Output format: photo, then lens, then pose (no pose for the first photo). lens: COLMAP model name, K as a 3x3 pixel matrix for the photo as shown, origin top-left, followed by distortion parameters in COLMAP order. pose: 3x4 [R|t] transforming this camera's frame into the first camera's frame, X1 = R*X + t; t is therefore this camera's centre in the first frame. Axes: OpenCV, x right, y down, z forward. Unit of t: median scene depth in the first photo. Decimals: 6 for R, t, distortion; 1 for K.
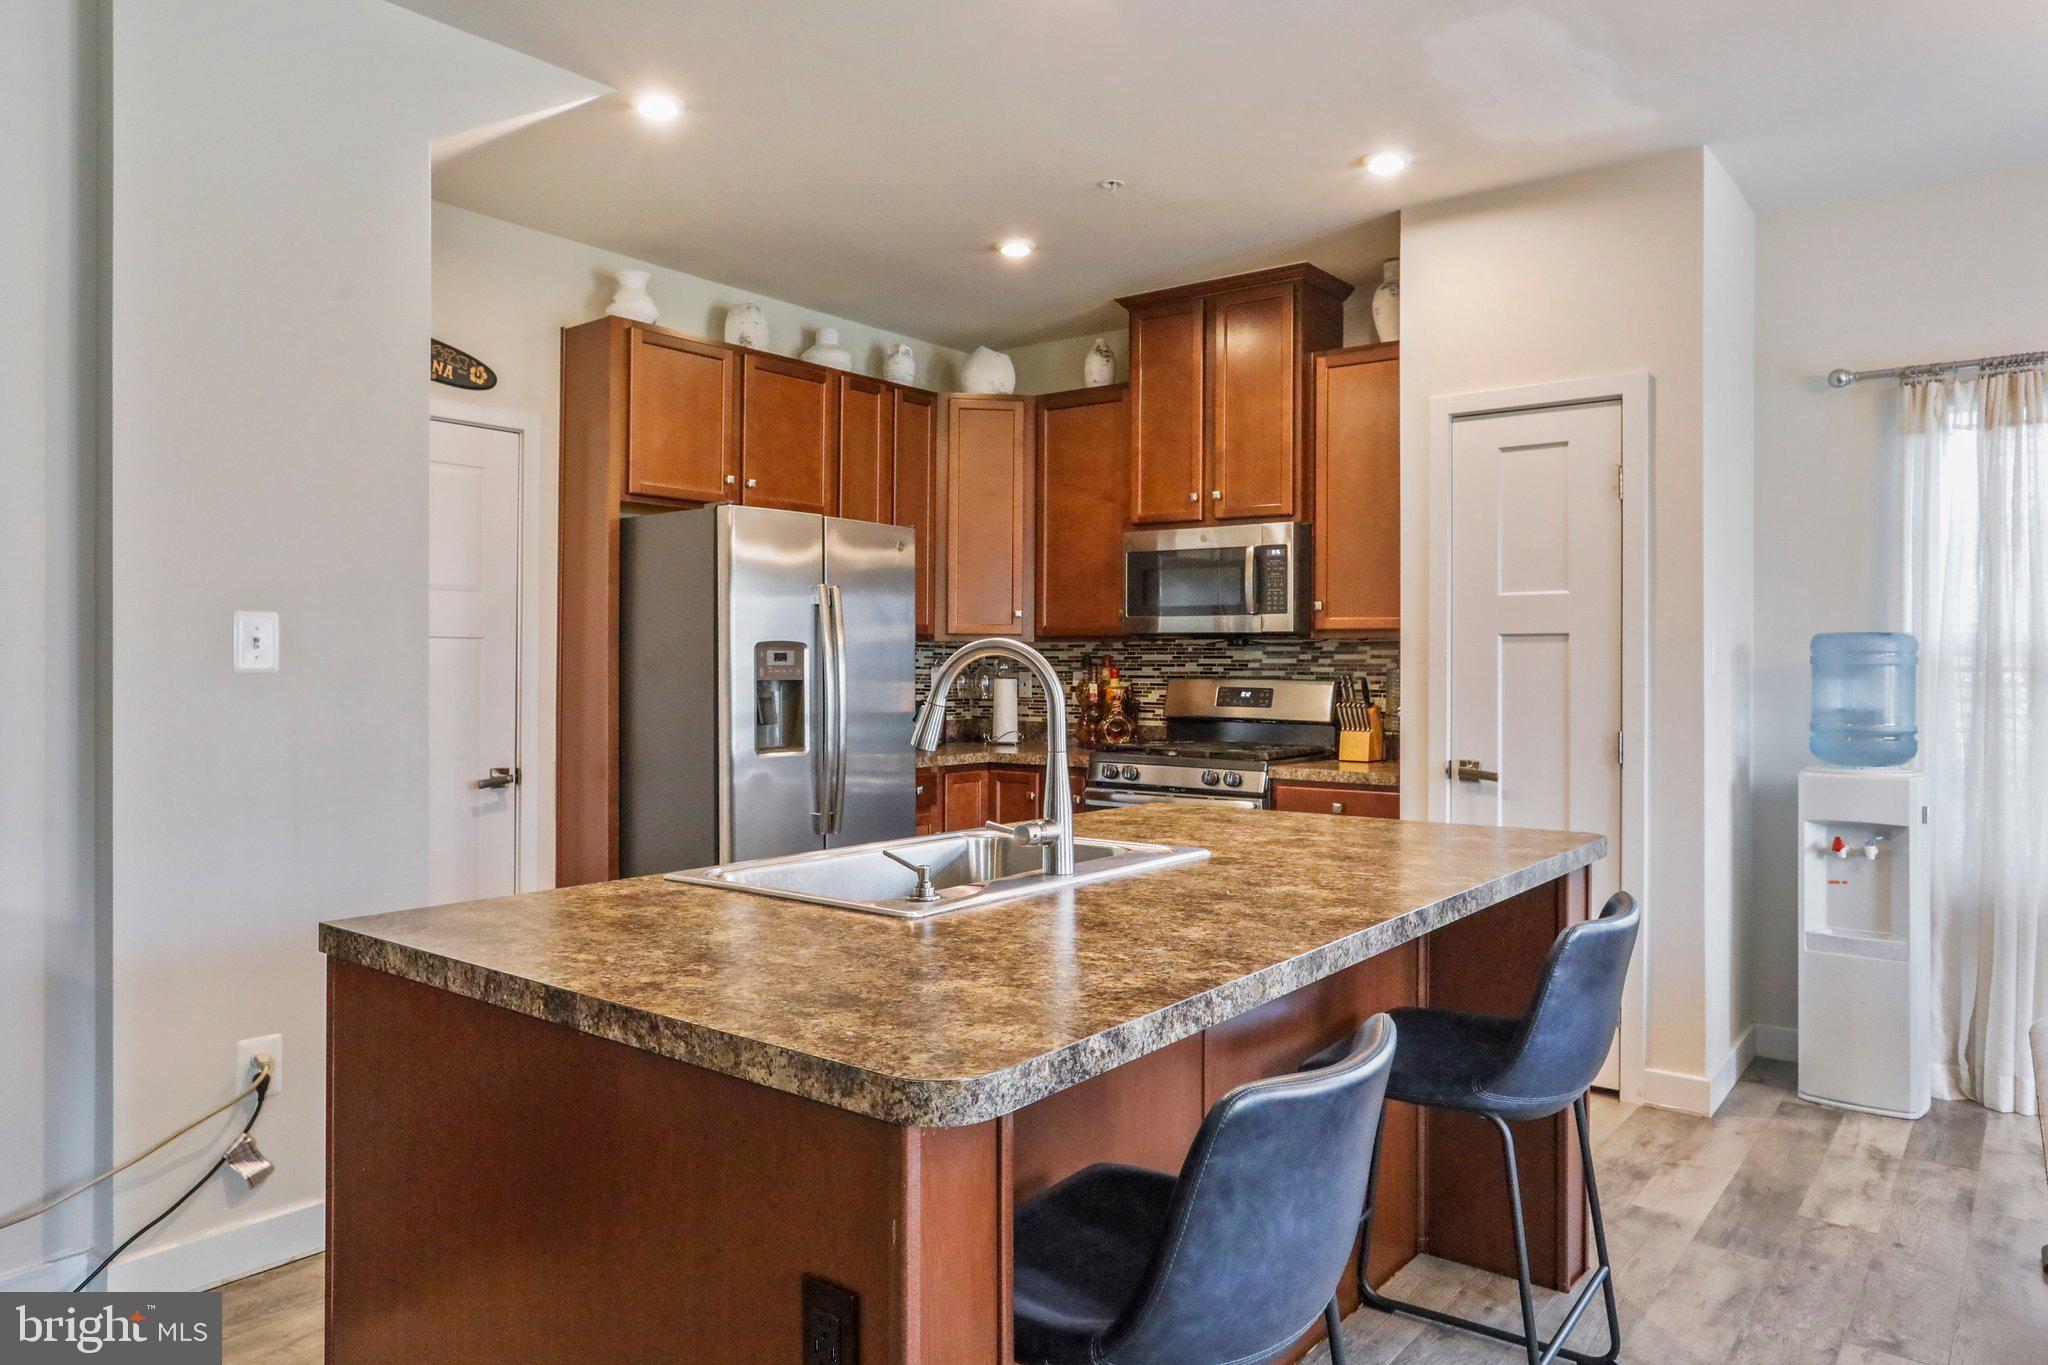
lens RADIAL K [[1328.7, 0, 1044.7], [0, 1328.7, 665.7], [0, 0, 1]] dist [-0.005595, 0.000787]
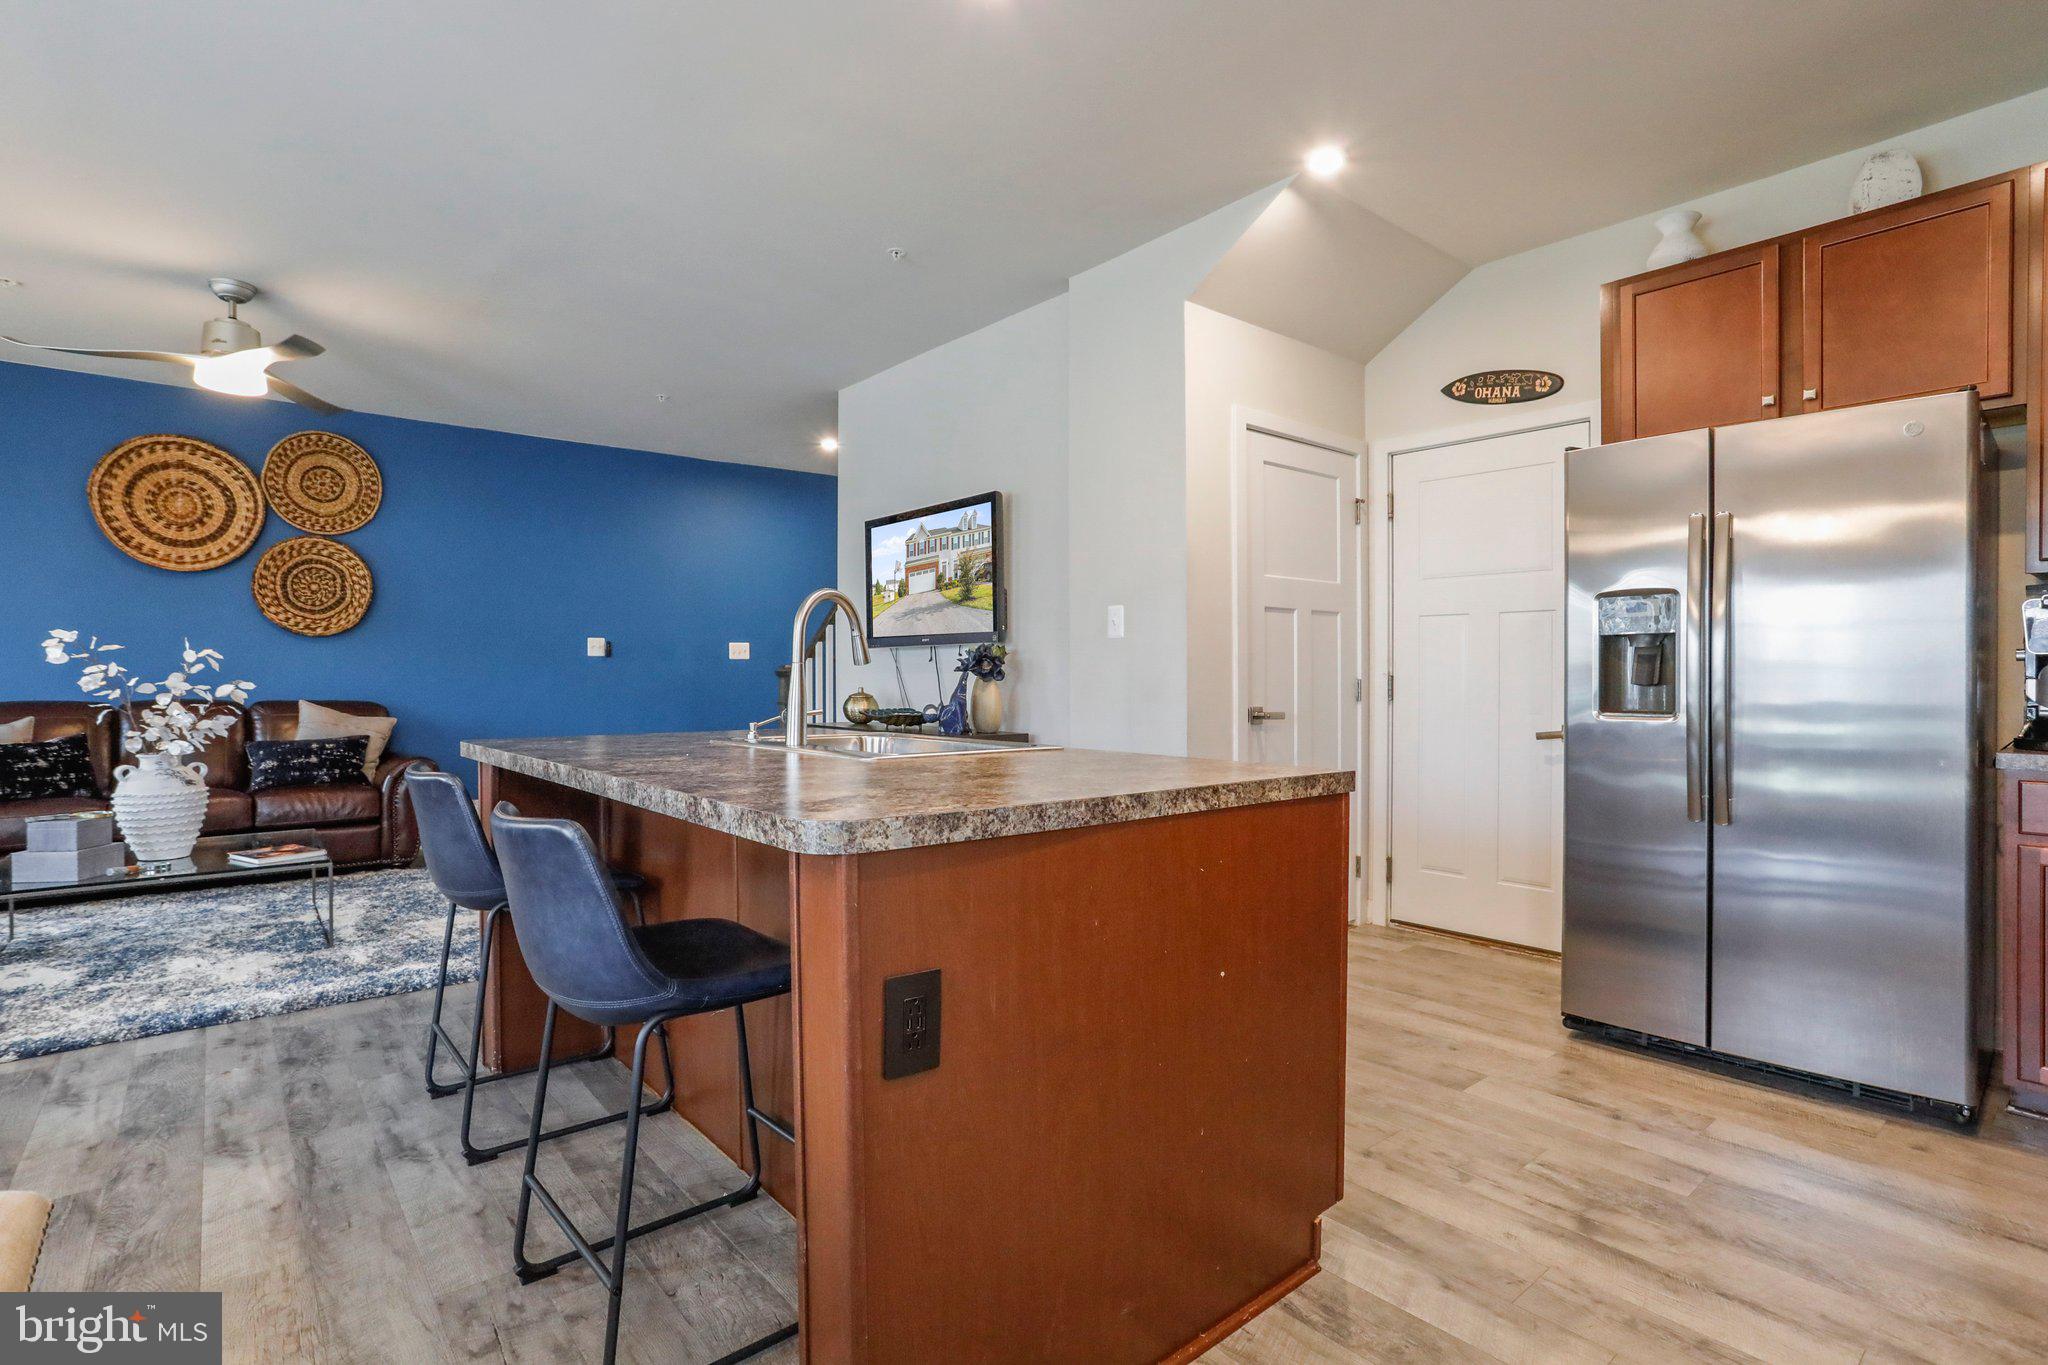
lens RADIAL K [[989.9, 0, 1021.6], [0, 989.9, 696.7], [0, 0, 1]] dist [-0.041549, 0.013884]
pose [[-0.218284, 0.006984, -0.975860, 0.474966], [-0.003469, 0.999963, 0.007932, 0.045702], [0.975879, 0.005117, -0.218252, 0.695304]]
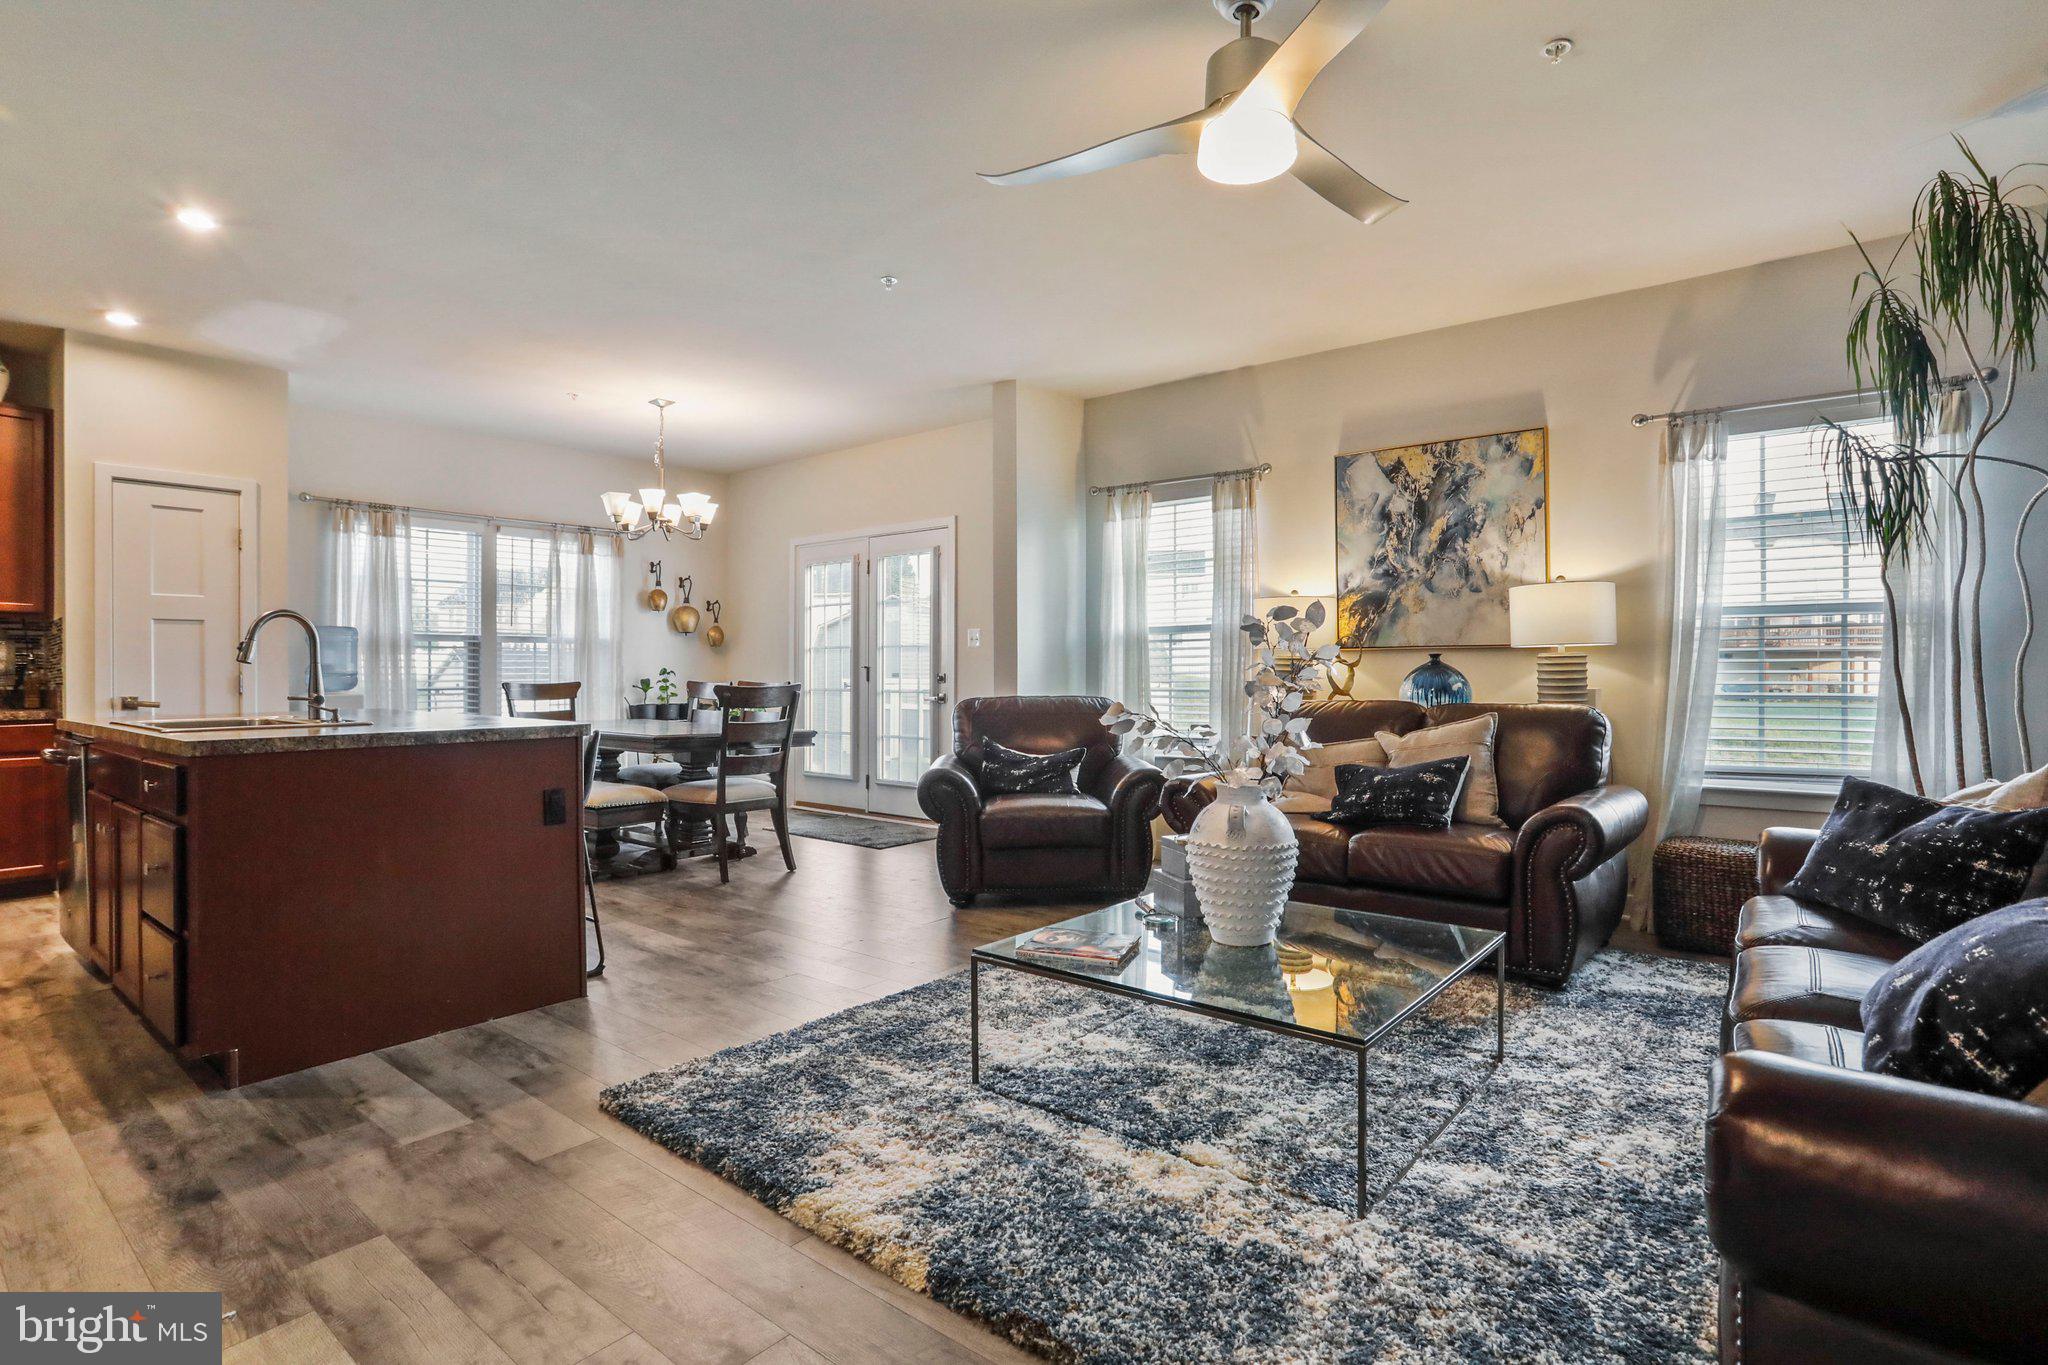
lens RADIAL K [[989.9, 0, 990.6], [0, 989.9, 663.5], [0, 0, 1]] dist [-0.041549, 0.013884]
pose [[0.050007, 0.001917, 0.998747, -0.702179], [0.003142, 0.999993, -0.002077, 0.032938], [-0.998744, 0.003242, 0.050000, -0.082733]]
